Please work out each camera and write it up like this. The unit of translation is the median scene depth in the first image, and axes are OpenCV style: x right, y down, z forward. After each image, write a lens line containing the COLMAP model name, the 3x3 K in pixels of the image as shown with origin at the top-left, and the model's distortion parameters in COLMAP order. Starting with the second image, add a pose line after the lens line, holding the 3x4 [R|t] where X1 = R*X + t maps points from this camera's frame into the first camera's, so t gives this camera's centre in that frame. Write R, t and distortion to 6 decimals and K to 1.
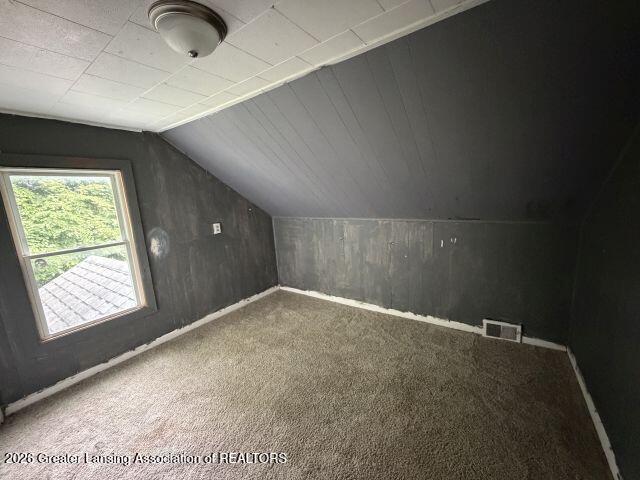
lens RADIAL K [[253.9, 0, 319.8], [0, 253.9, 240.0], [0, 0, 1]] dist [-0.003495, -0.000140]
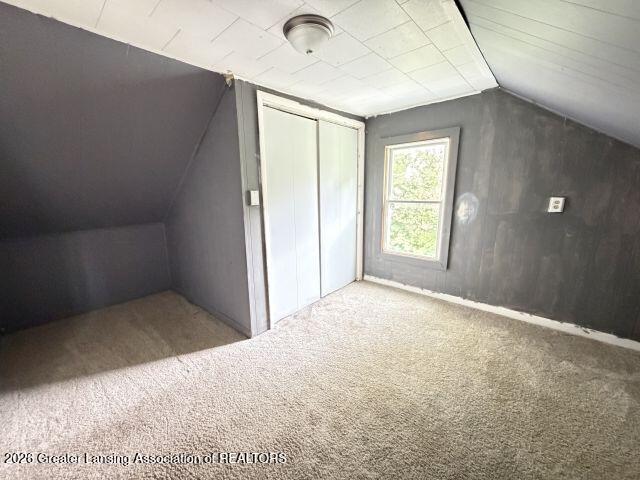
lens RADIAL K [[253.9, 0, 318.8], [0, 253.9, 241.5], [0, 0, 1]] dist [-0.003495, -0.000140]
pose [[-0.107298, 0.267137, -0.957666, 0.416112], [-0.147143, 0.948353, 0.281025, -0.058390], [0.983278, 0.171067, -0.062449, 0.501200]]
